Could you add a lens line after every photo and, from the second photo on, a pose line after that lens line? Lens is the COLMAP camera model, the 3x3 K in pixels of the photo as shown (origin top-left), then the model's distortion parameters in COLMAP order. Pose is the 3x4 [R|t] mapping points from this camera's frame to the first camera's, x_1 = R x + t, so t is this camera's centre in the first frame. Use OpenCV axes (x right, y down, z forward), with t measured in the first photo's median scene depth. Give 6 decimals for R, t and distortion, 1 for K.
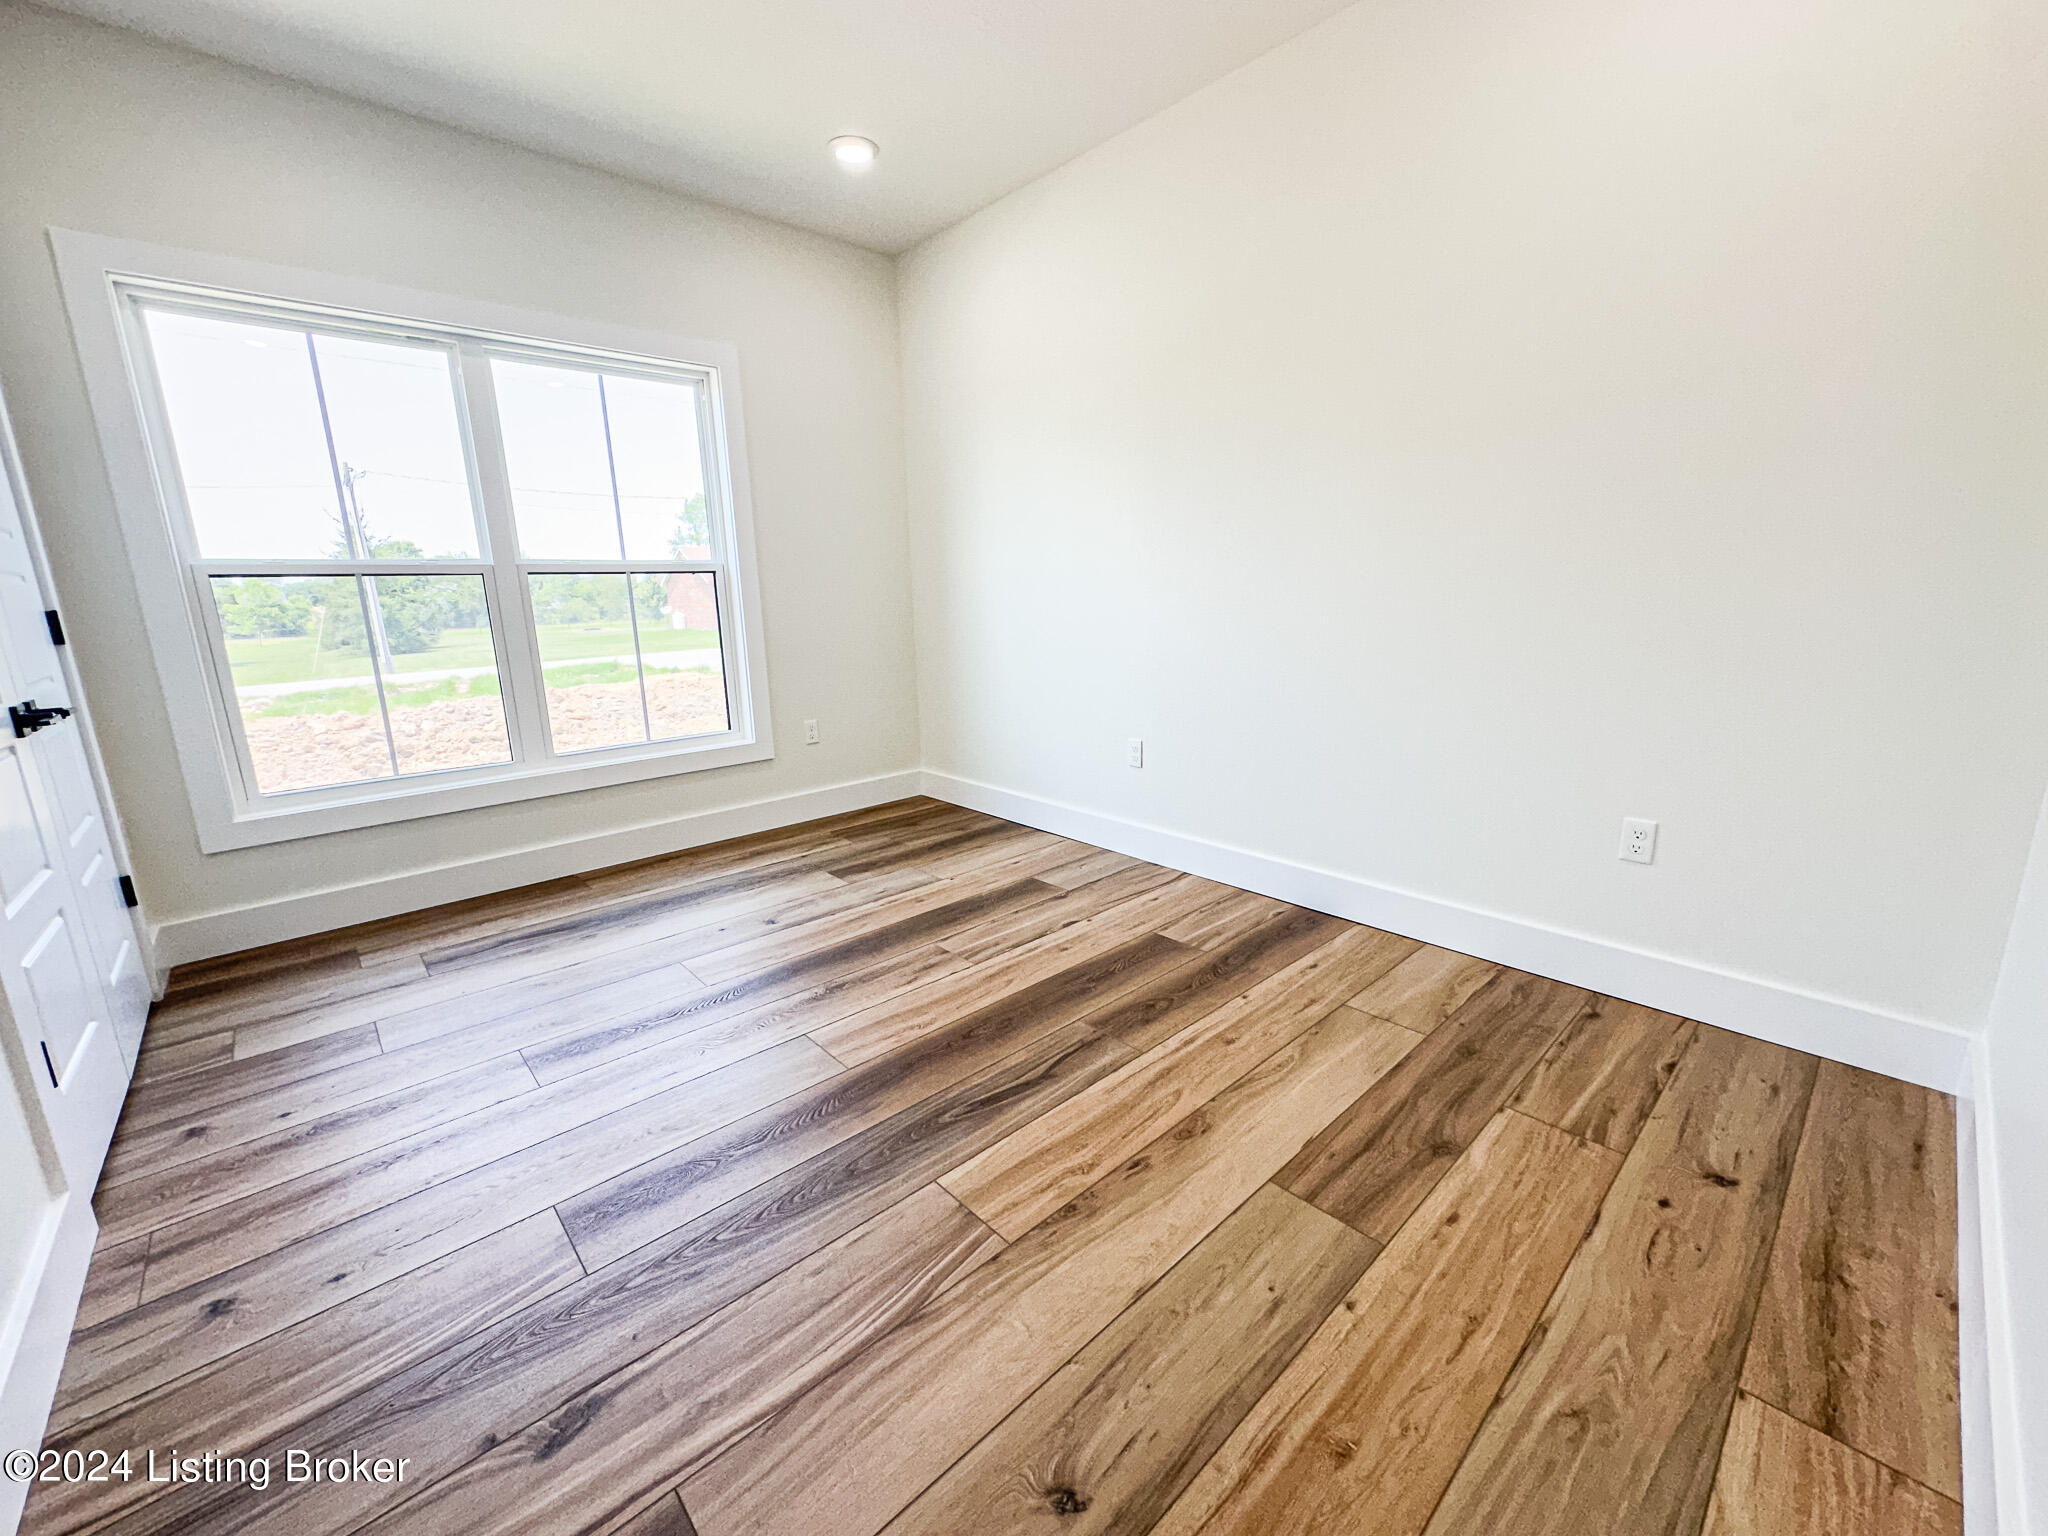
lens RADIAL K [[818.8, 0, 1025.1], [0, 818.8, 770.2], [0, 0, 1]] dist [-0.003860, 0.000897]
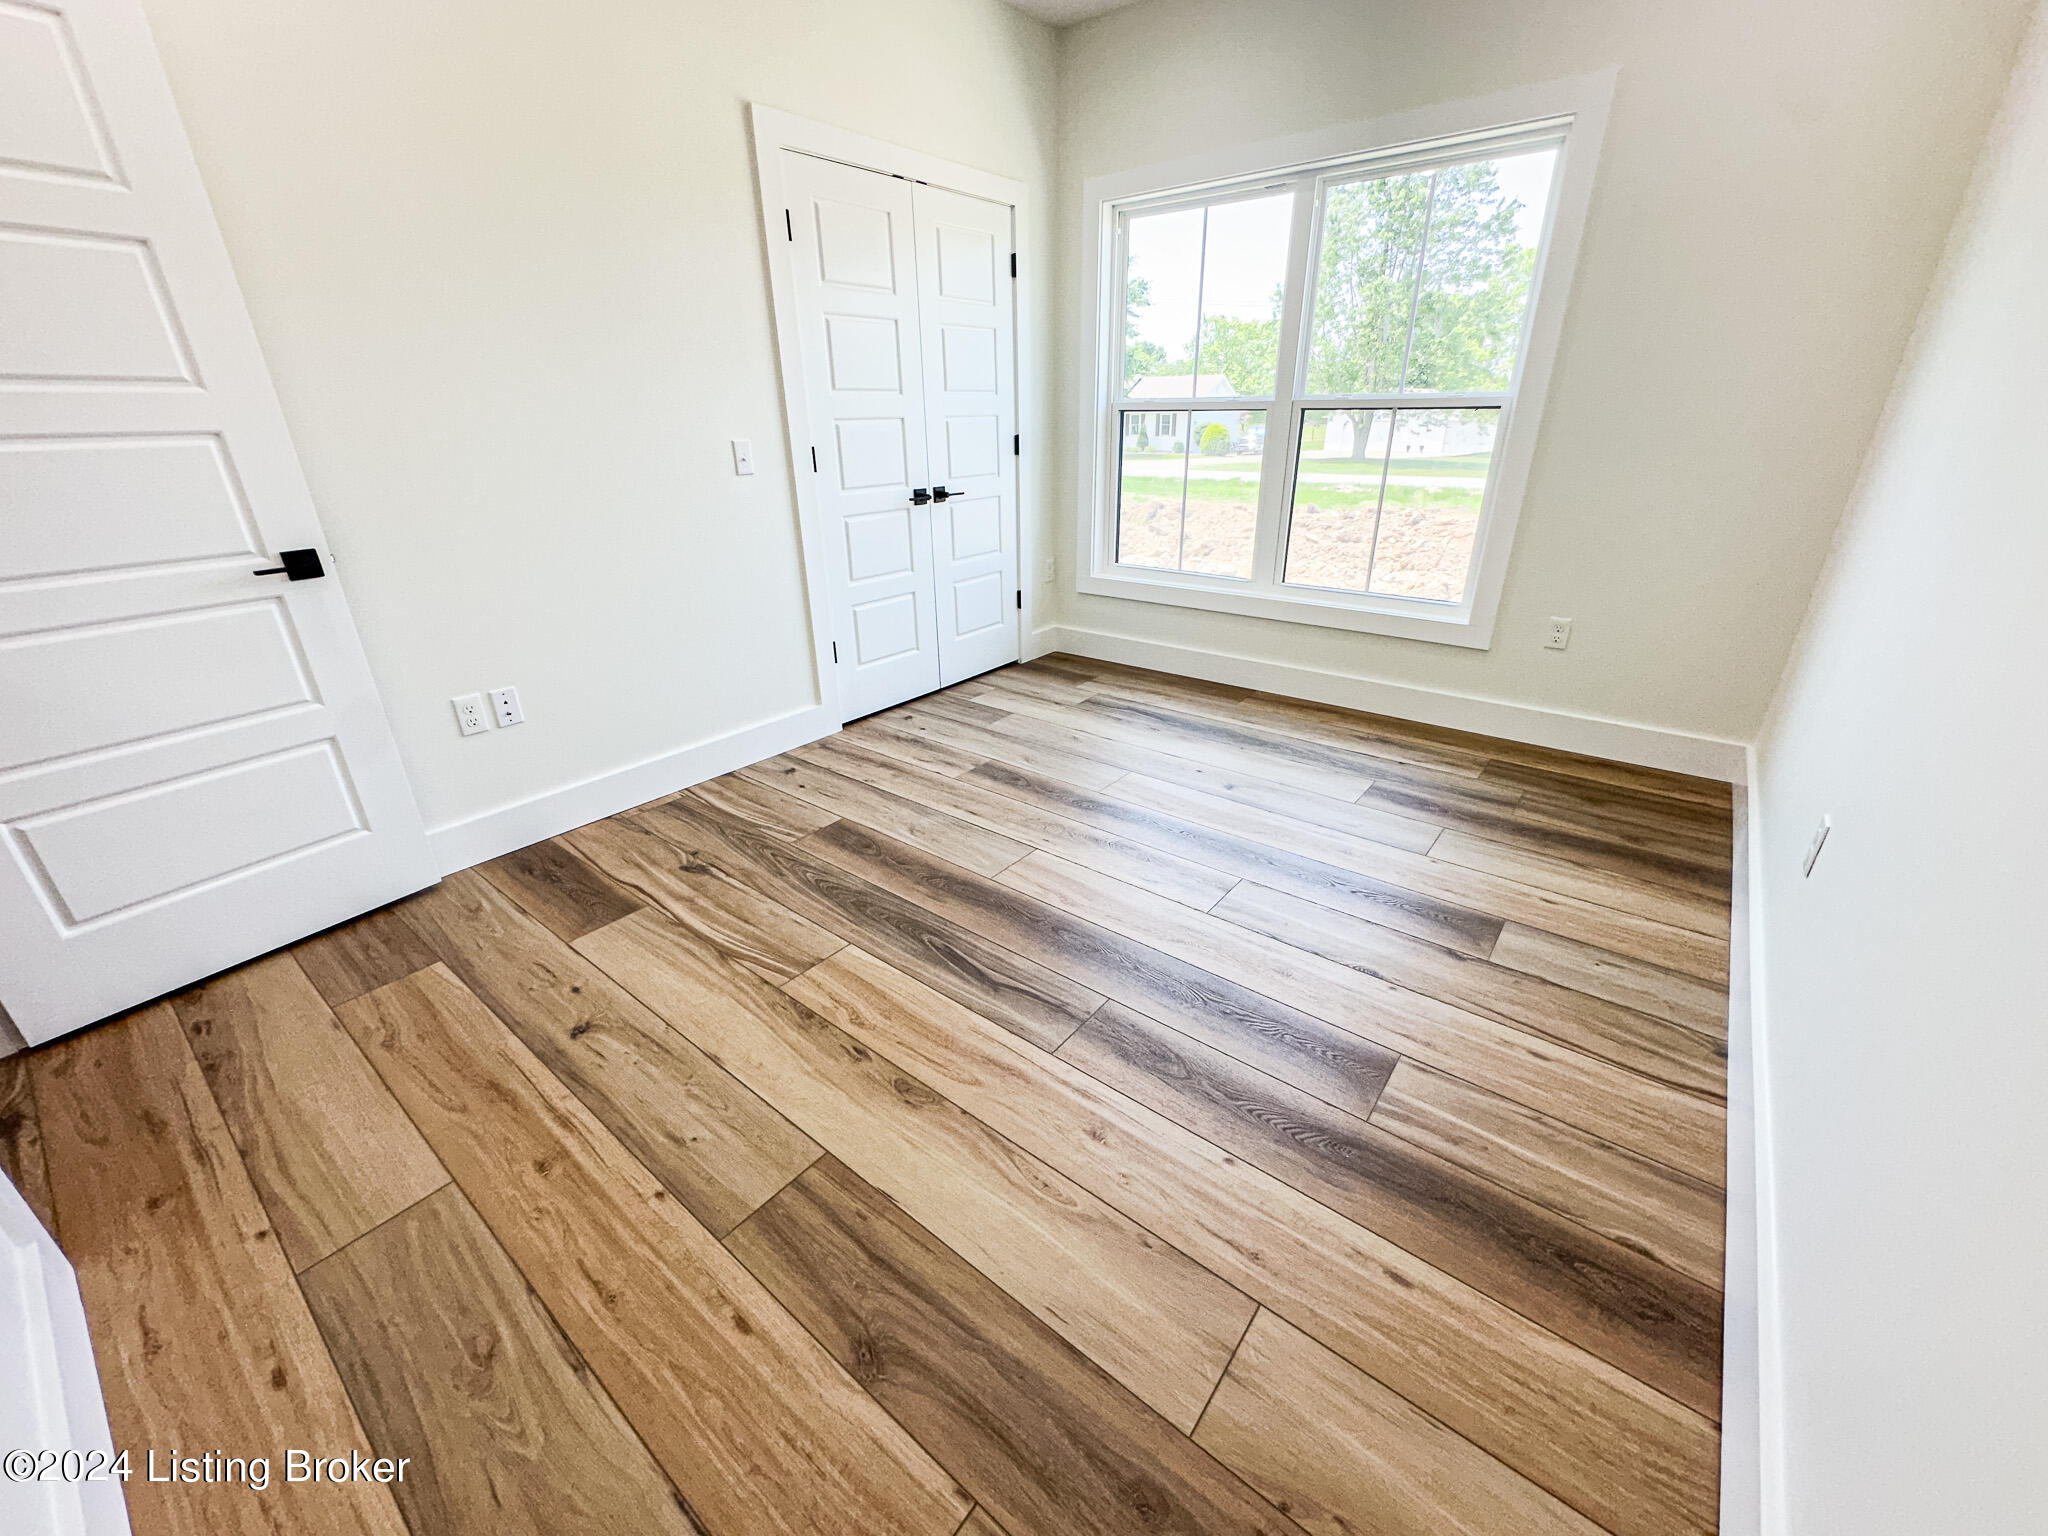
lens RADIAL K [[818.8, 0, 1024.2], [0, 818.8, 768.7], [0, 0, 1]] dist [-0.003860, 0.000897]
pose [[0.156099, 0.419626, -0.894174, 0.914984], [-0.206738, 0.899100, 0.385847, -0.290657], [0.965864, 0.124630, 0.227101, 0.865834]]
